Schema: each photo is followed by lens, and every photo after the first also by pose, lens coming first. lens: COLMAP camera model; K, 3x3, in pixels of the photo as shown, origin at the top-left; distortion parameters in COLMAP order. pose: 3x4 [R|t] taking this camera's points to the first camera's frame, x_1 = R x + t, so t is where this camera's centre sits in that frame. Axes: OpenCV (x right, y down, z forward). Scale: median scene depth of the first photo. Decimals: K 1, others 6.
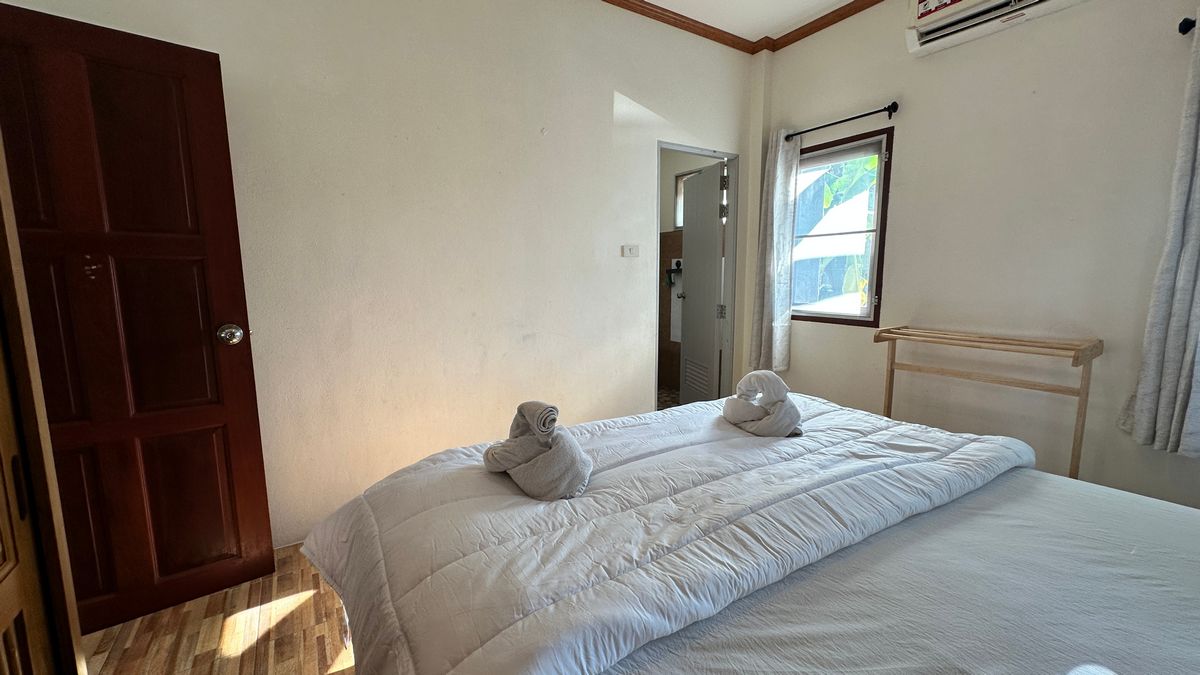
lens RADIAL K [[476.8, 0, 599.6], [0, 476.8, 344.1], [0, 0, 1]] dist [-0.003653, 0.000574]
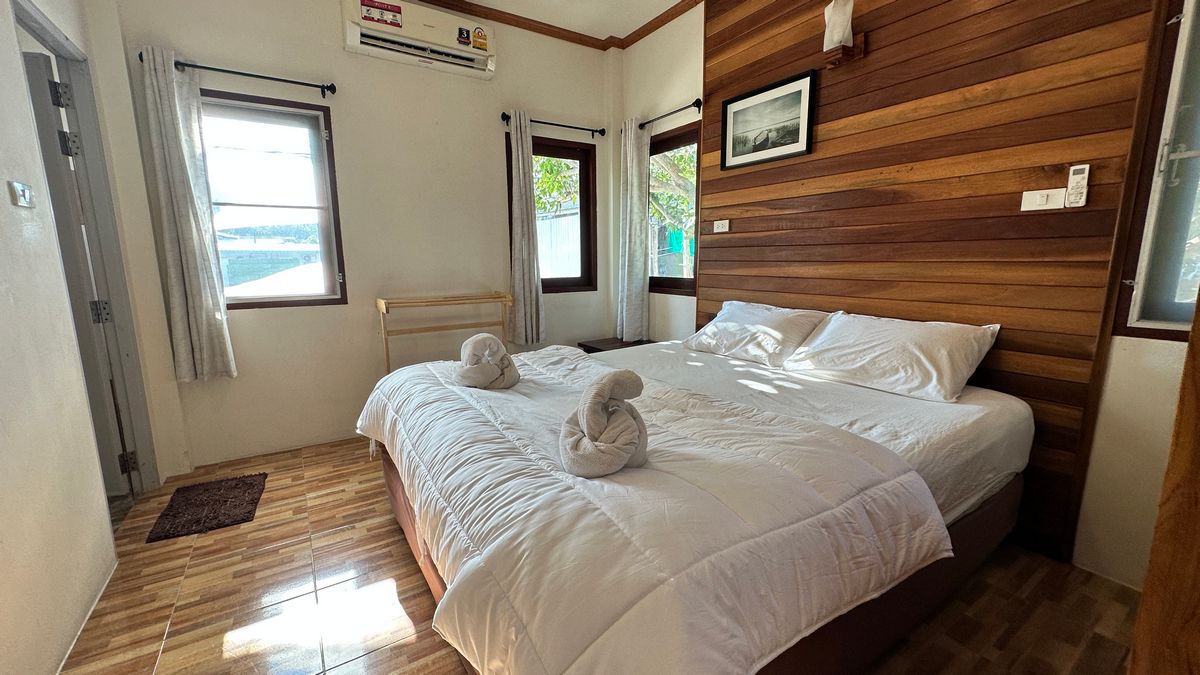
lens RADIAL K [[476.8, 0, 602.4], [0, 476.8, 340.1], [0, 0, 1]] dist [-0.003653, 0.000574]
pose [[-0.008659, -0.163152, 0.986563, -0.484128], [0.154382, 0.974553, 0.162521, -0.041967], [-0.987973, 0.153715, 0.016749, 0.476255]]
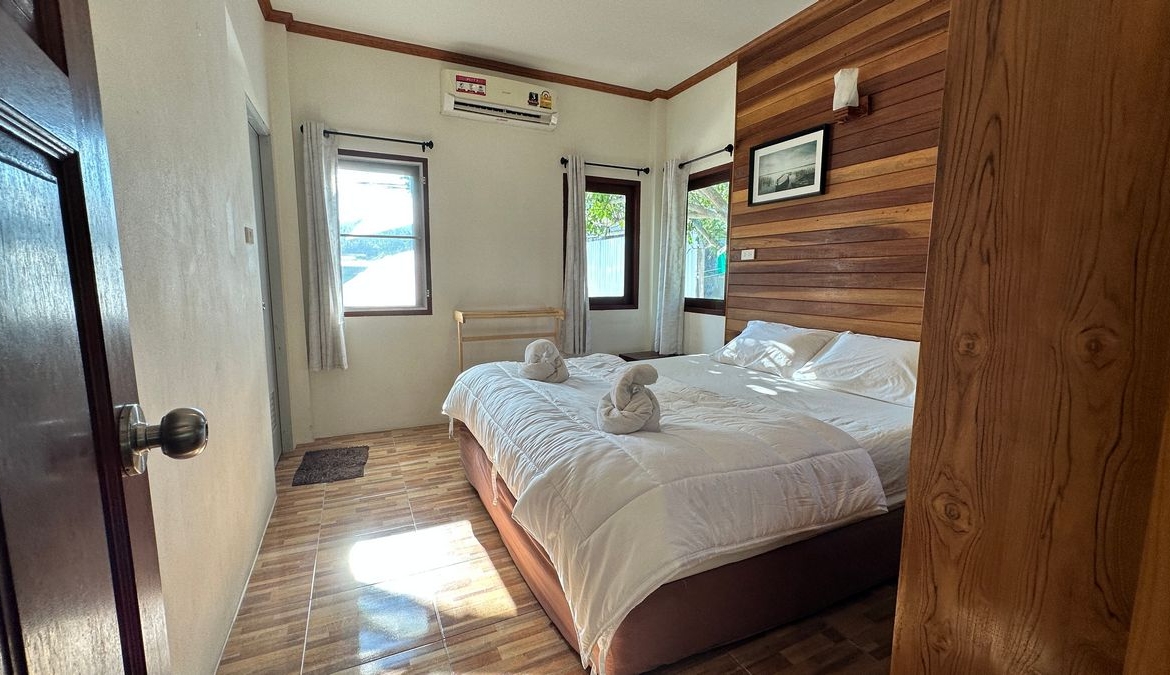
lens RADIAL K [[476.9, 0, 587.3], [0, 476.9, 340.6], [0, 0, 1]] dist [-0.006485, 0.000436]
pose [[0.122245, -0.123475, 0.984789, -0.669274], [0.137897, 0.984721, 0.106348, -0.046138], [-0.982874, 0.122798, 0.137404, 0.452457]]
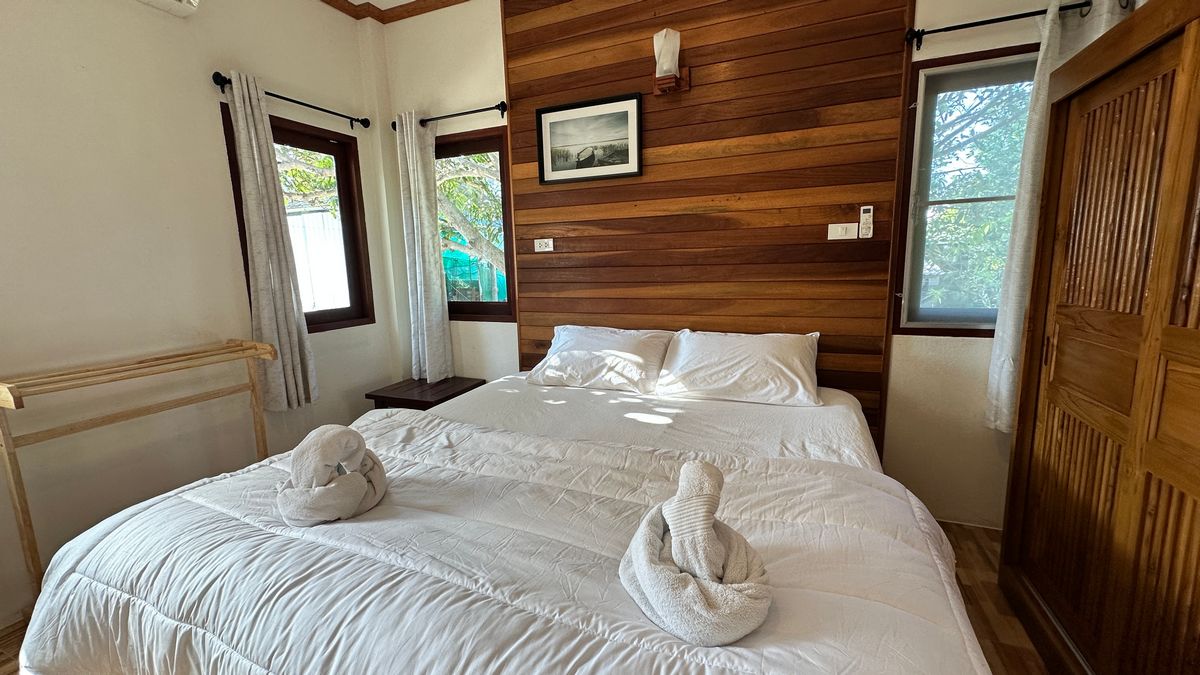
lens RADIAL K [[476.8, 0, 602.3], [0, 476.8, 340.0], [0, 0, 1]] dist [-0.003653, 0.000574]
pose [[-0.568665, -0.113465, 0.814706, -0.270144], [0.150819, 0.959268, 0.238870, -0.107886], [-0.808625, 0.258710, -0.528389, 0.671003]]
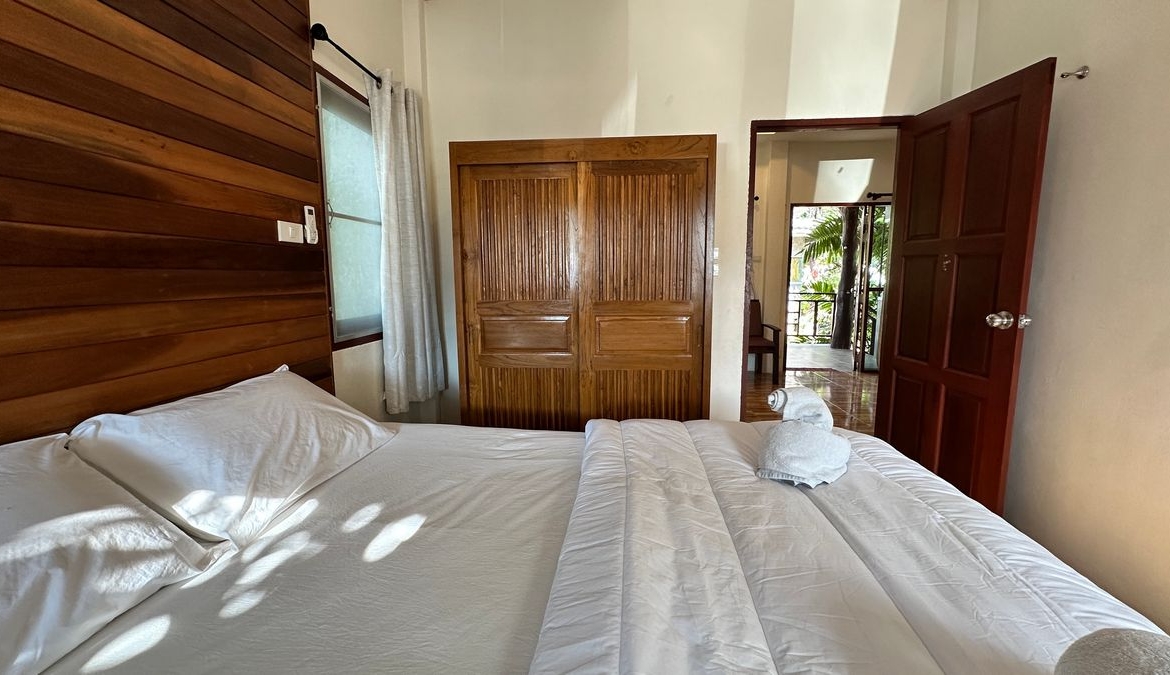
lens RADIAL K [[476.9, 0, 592.4], [0, 476.9, 341.6], [0, 0, 1]] dist [-0.006485, 0.000436]
pose [[-0.596995, 0.115512, -0.793885, 0.454772], [-0.109714, 0.968526, 0.223428, -0.075186], [0.794707, 0.220486, -0.565532, 0.579495]]
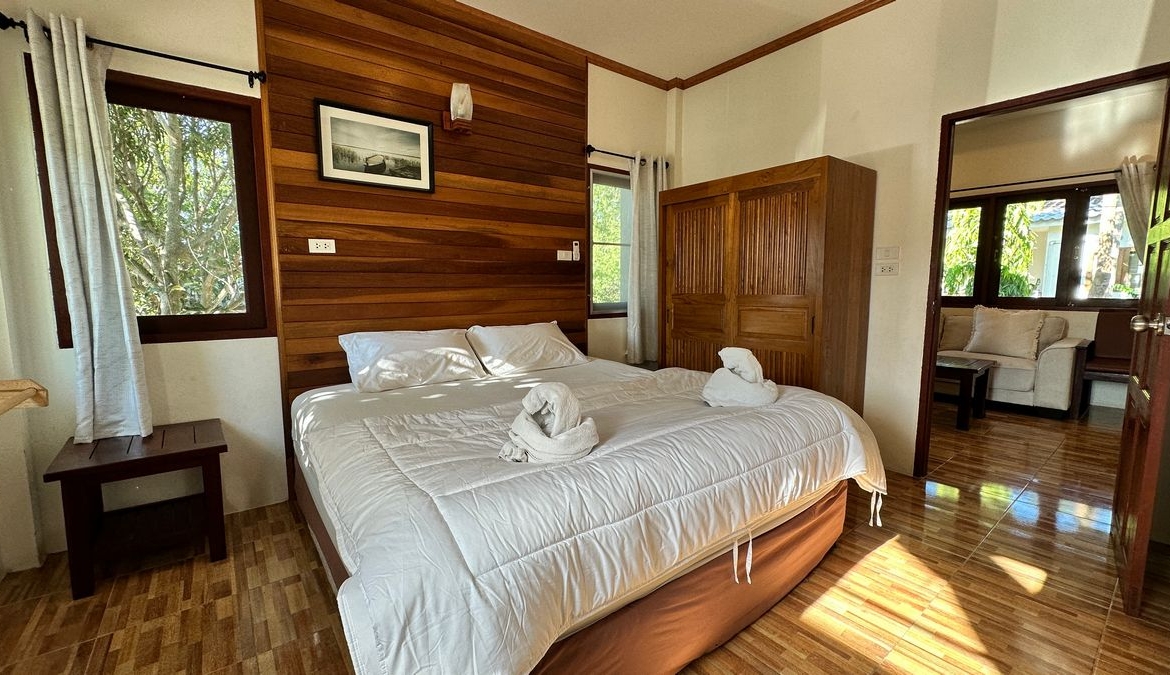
lens RADIAL K [[476.9, 0, 588.0], [0, 476.9, 339.8], [0, 0, 1]] dist [-0.006485, 0.000436]
pose [[-0.995551, 0.020932, -0.091874, 0.234510], [-0.003500, 0.966126, 0.258047, -0.141765], [0.094164, 0.257220, -0.961754, 1.157539]]
